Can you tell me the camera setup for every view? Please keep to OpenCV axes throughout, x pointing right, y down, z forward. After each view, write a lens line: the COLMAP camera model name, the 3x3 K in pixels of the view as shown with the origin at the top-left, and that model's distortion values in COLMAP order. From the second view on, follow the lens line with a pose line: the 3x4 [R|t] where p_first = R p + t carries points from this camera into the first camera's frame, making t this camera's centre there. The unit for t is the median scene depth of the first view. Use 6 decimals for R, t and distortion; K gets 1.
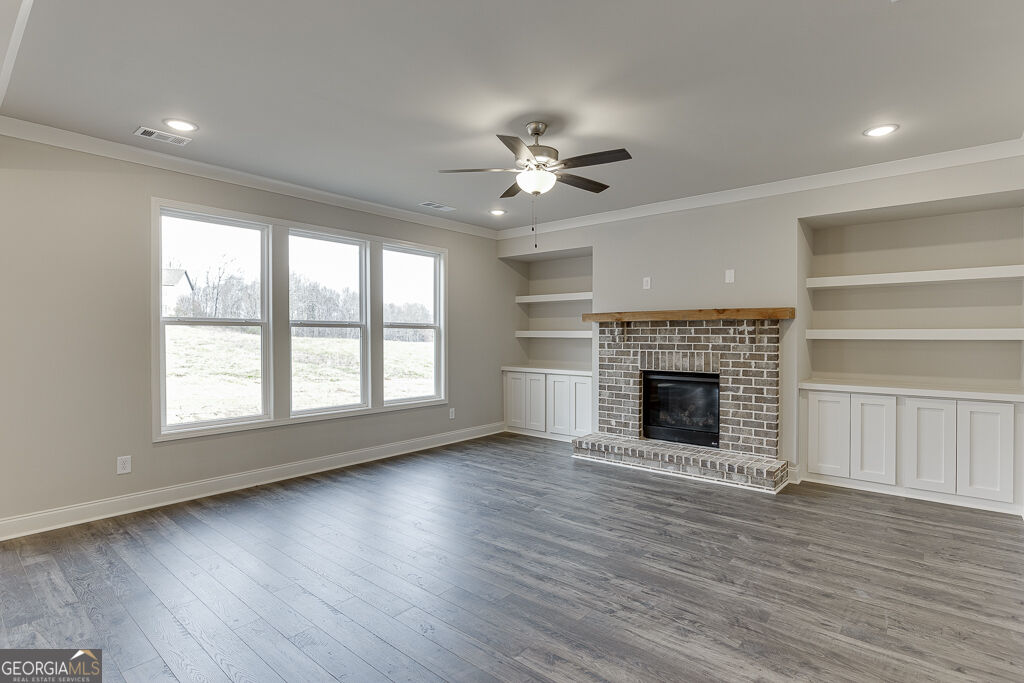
lens RADIAL K [[520.5, 0, 530.3], [0, 520.5, 342.3], [0, 0, 1]] dist [-0.004022, -0.001193]
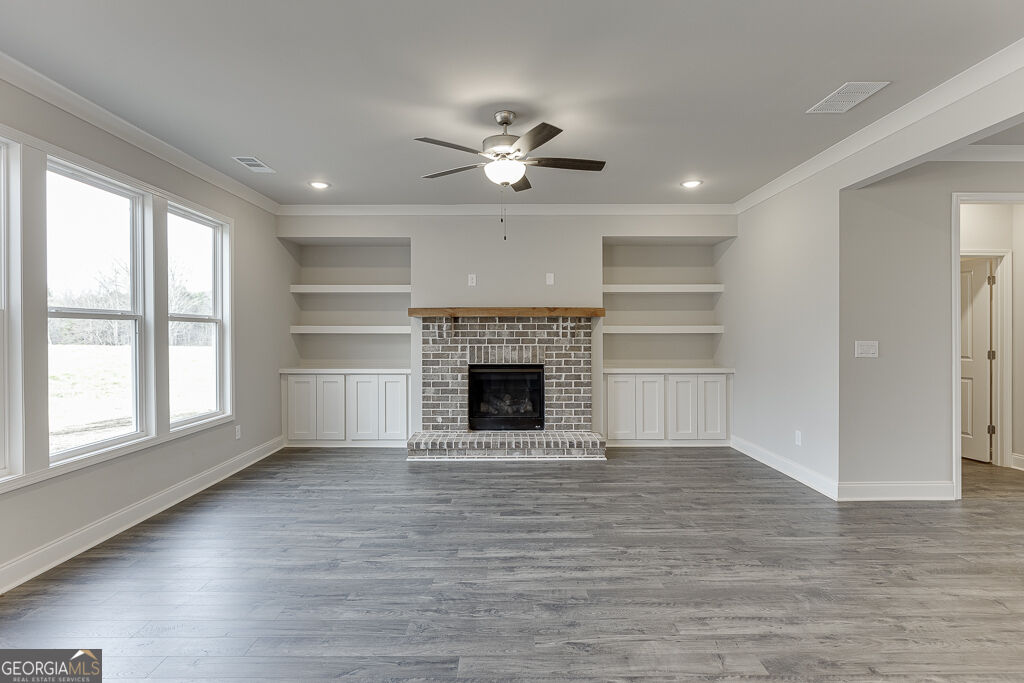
lens RADIAL K [[520.5, 0, 522.3], [0, 520.5, 334.1], [0, 0, 1]] dist [-0.004022, -0.001193]
pose [[0.759574, -0.006991, 0.650383, -0.474731], [0.011216, 0.999934, -0.002351, -0.003552], [-0.650324, 0.009081, 0.759602, 0.194941]]
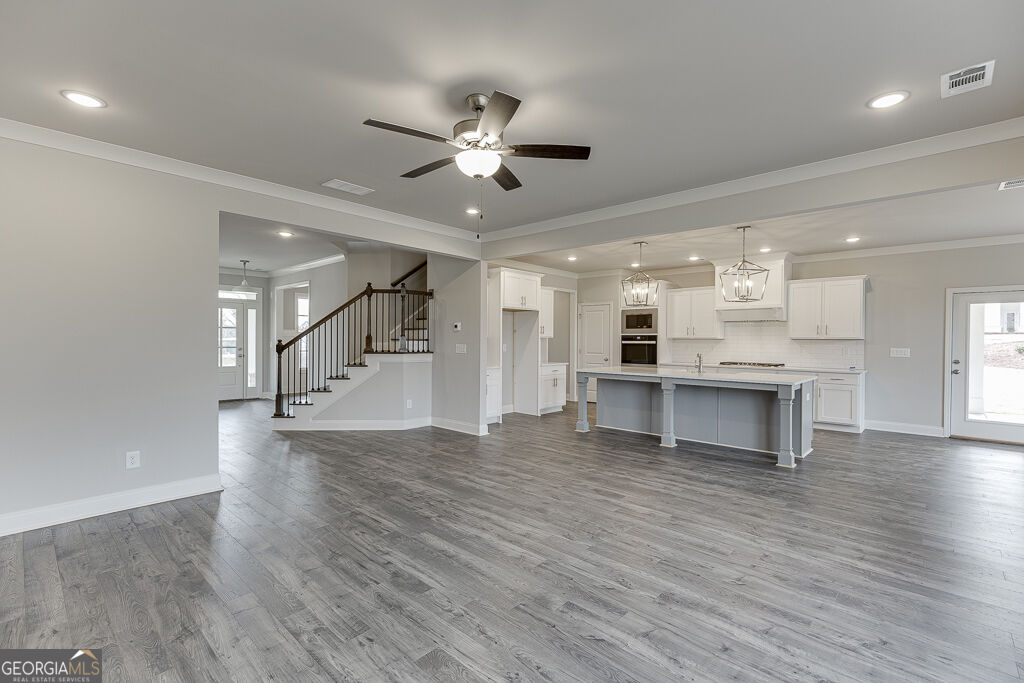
lens RADIAL K [[442.5, 0, 514.8], [0, 442.5, 341.3], [0, 0, 1]] dist [0.016897, 0.000097]
pose [[-0.997714, -0.009092, 0.066958, -0.082237], [-0.008065, 0.999846, 0.015587, -0.016447], [-0.067090, 0.015012, -0.997634, 1.395610]]
